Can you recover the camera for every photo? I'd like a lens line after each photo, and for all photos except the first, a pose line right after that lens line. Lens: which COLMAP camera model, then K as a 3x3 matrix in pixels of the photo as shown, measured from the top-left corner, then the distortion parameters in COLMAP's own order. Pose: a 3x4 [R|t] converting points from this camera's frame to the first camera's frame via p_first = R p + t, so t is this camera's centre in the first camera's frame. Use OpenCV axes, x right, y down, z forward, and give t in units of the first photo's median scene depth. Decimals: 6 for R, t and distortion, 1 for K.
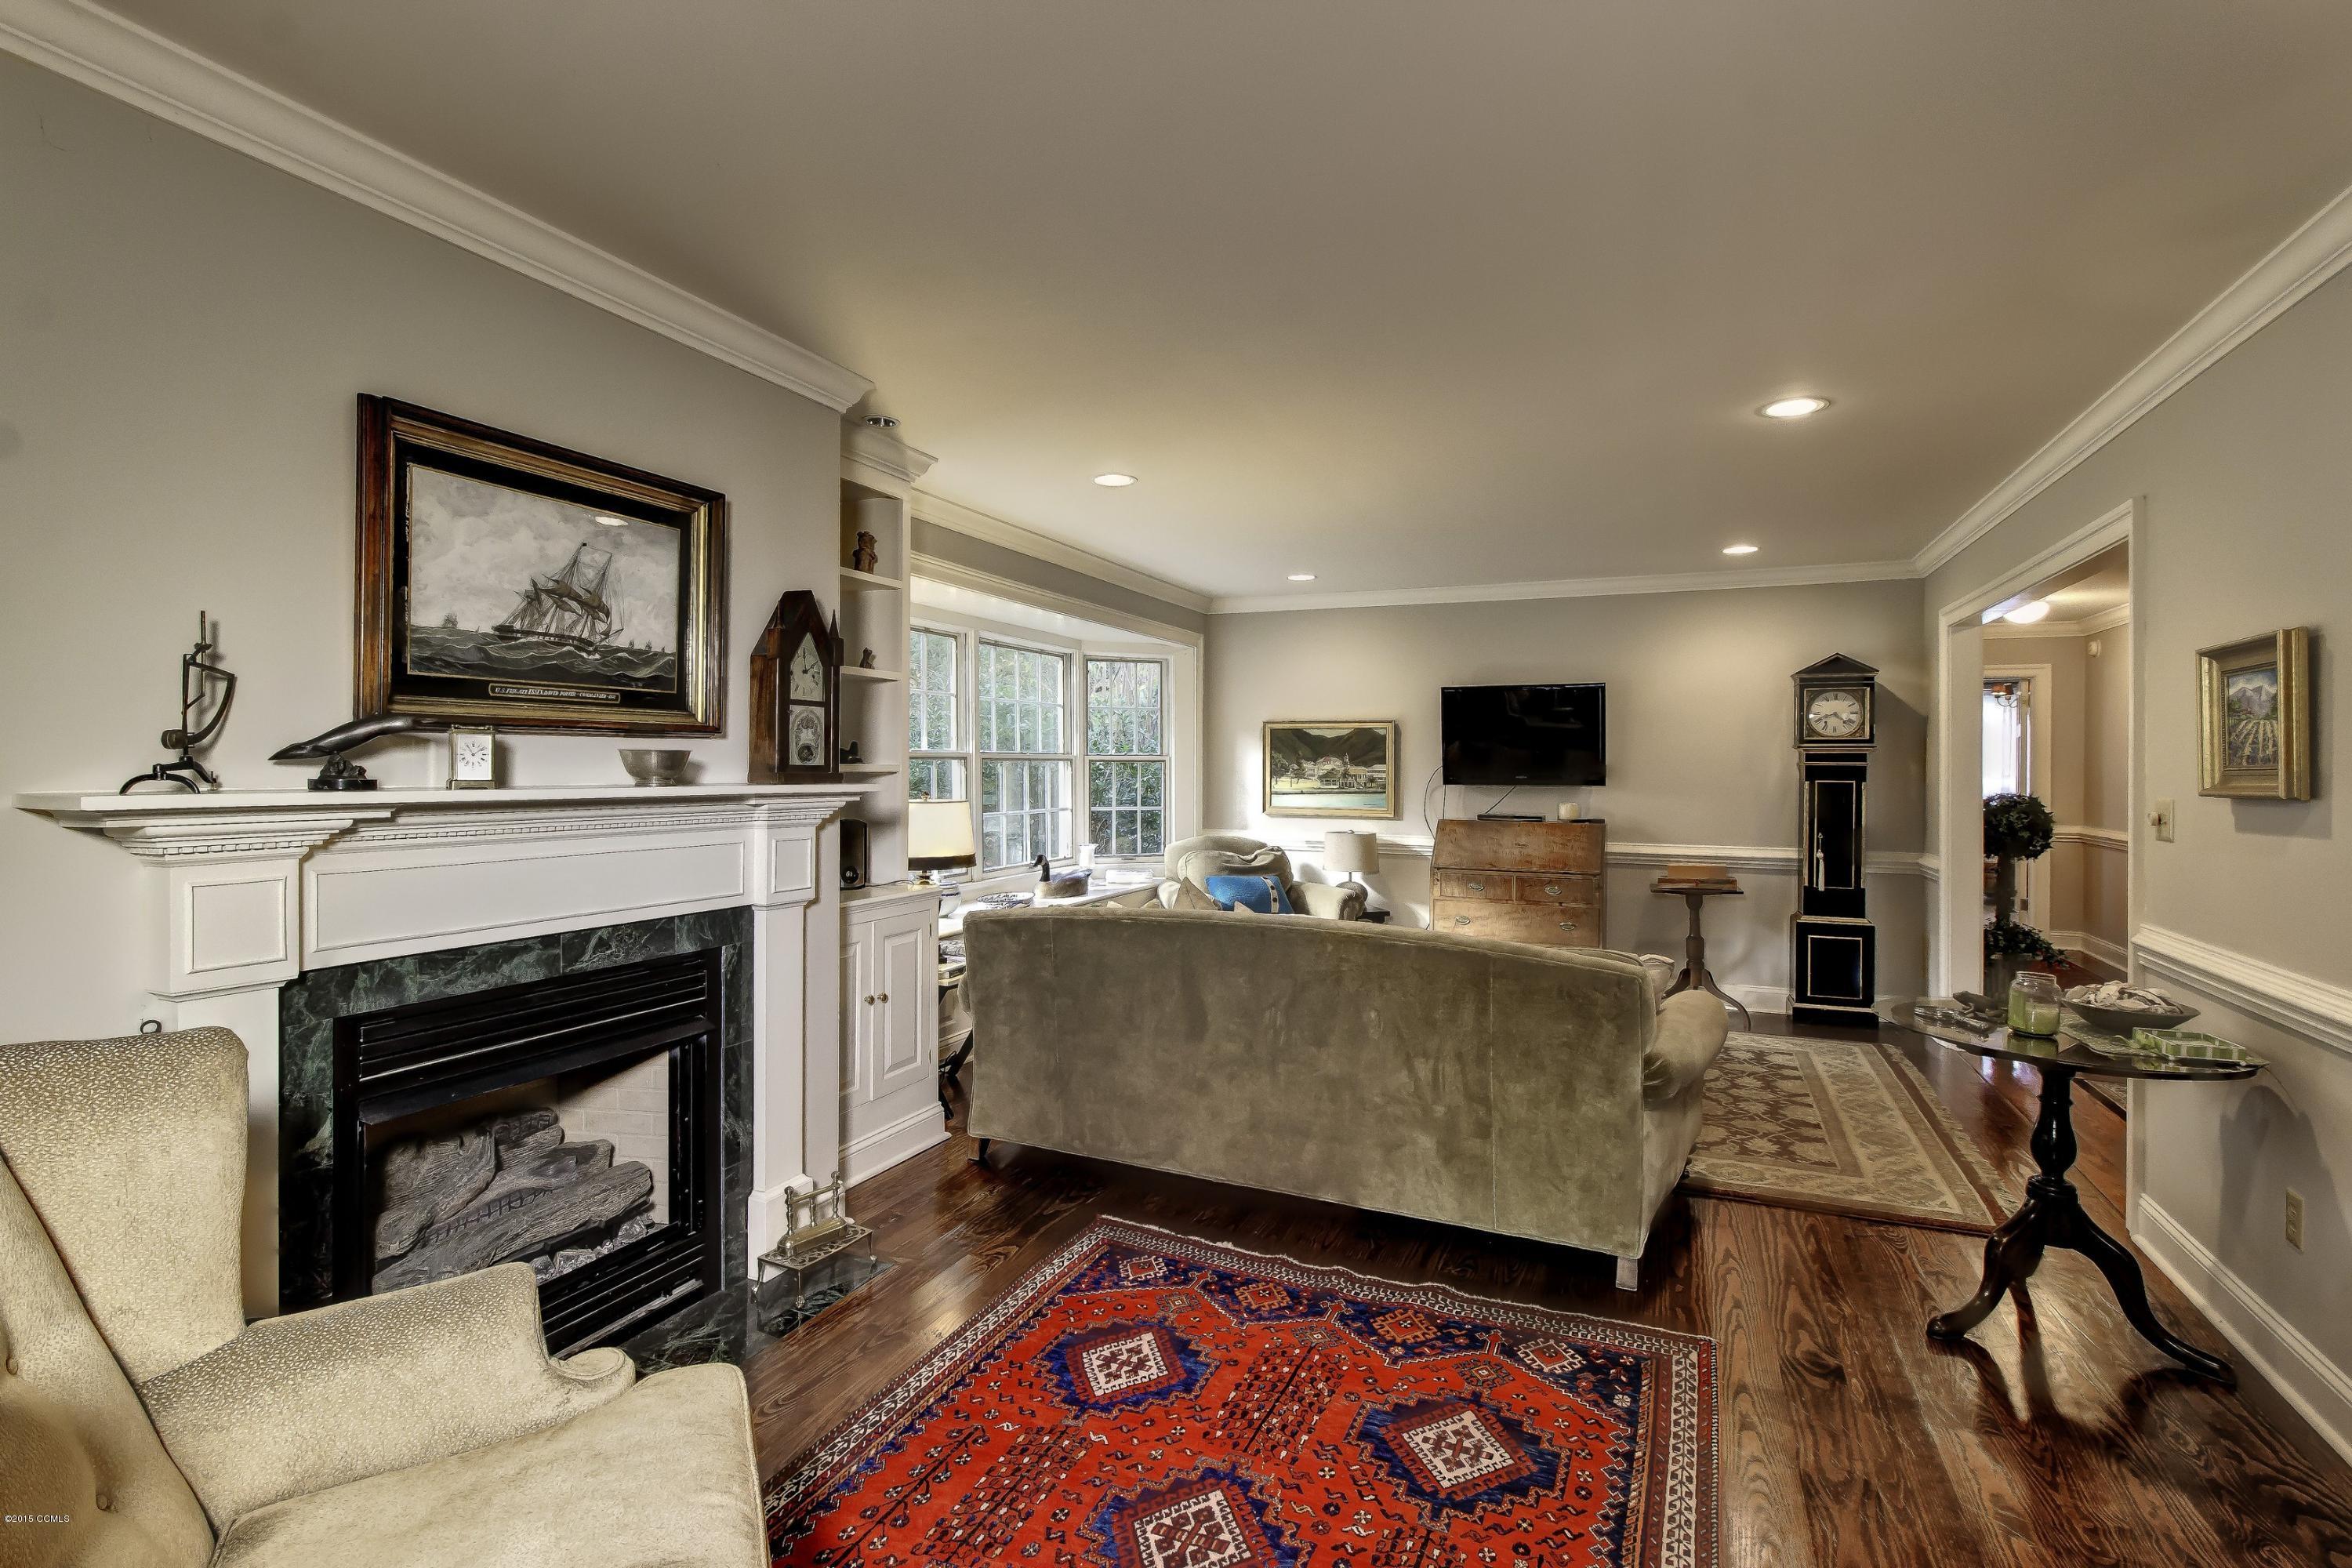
lens RADIAL K [[1125.3, 0, 1155.4], [0, 1125.3, 765.7], [0, 0, 1]] dist [-0.003317, -0.000233]
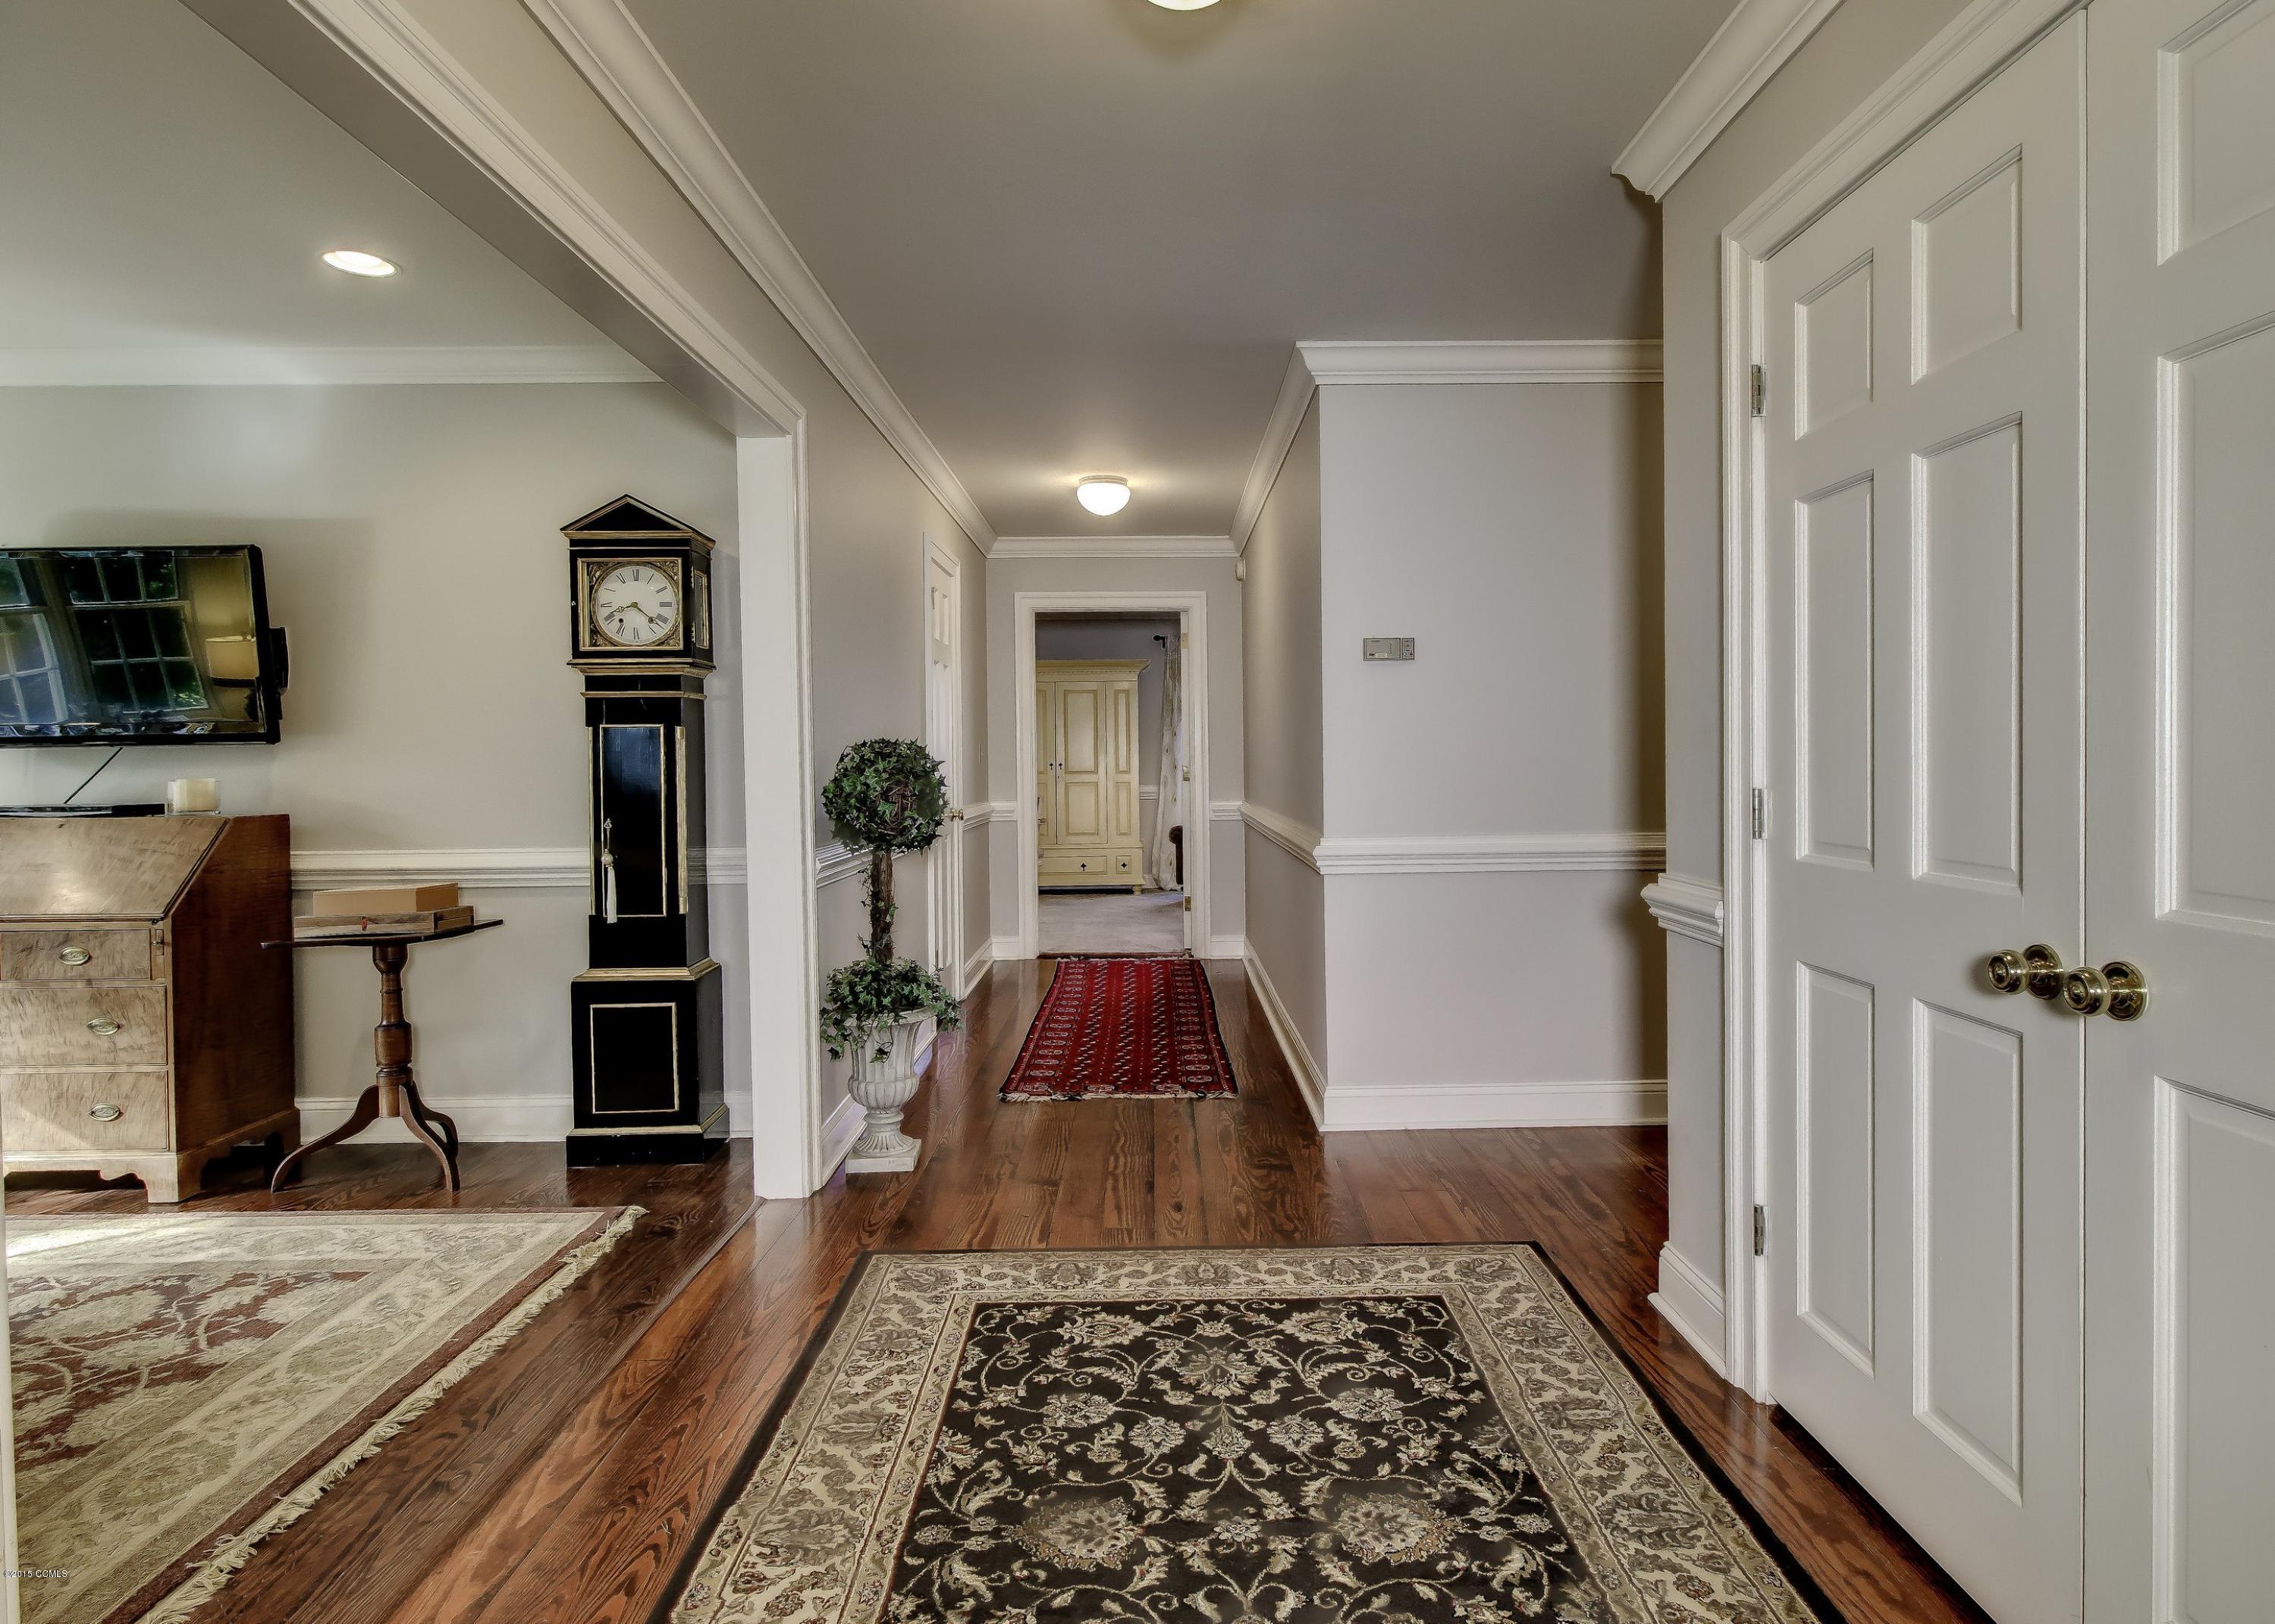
lens RADIAL K [[1151.8, 0, 1153.1], [0, 1151.8, 770.2], [0, 0, 1]] dist [-0.001647, 0.000025]
pose [[0.911823, -0.020905, 0.410052, 1.155903], [0.013183, 0.999679, 0.021648, 0.051285], [-0.410373, -0.014334, 0.911805, 0.711169]]
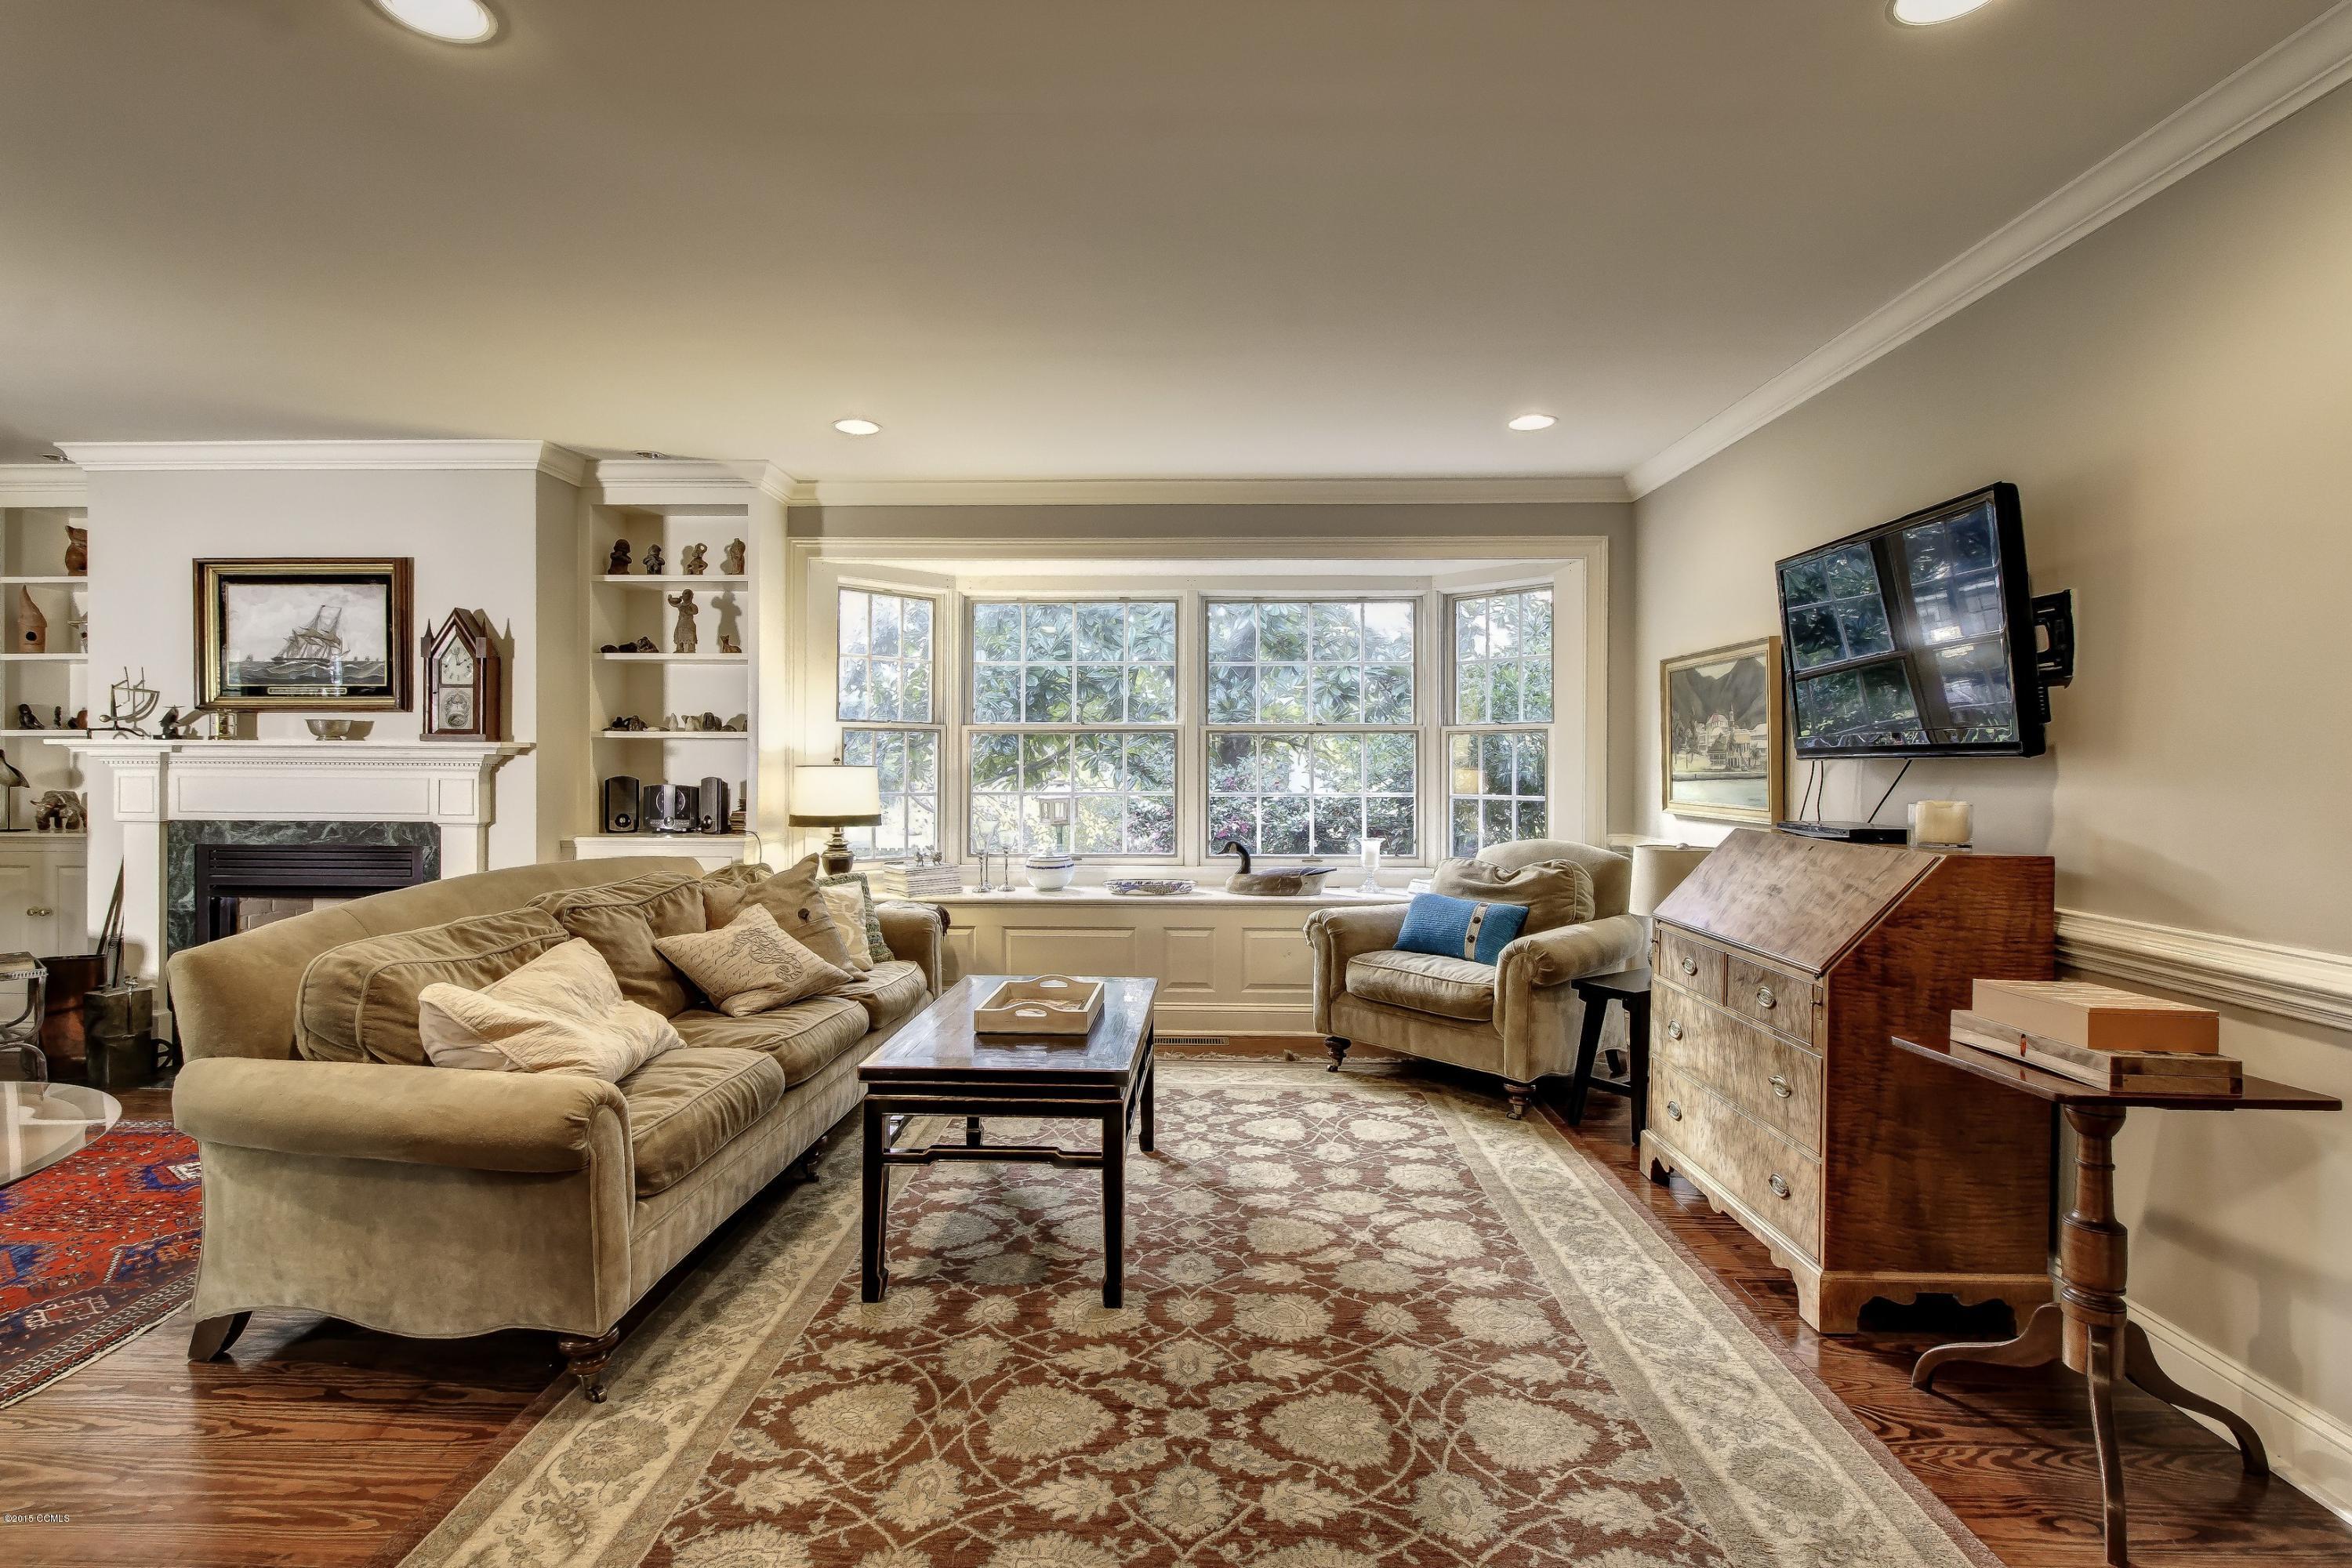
lens RADIAL K [[1125.3, 0, 1160.5], [0, 1125.3, 767.7], [0, 0, 1]] dist [-0.003317, -0.000233]
pose [[0.384792, -0.001044, -0.923003, 1.326229], [-0.002425, 0.999995, -0.002143, 0.048692], [0.923000, 0.003063, 0.384787, 1.240073]]
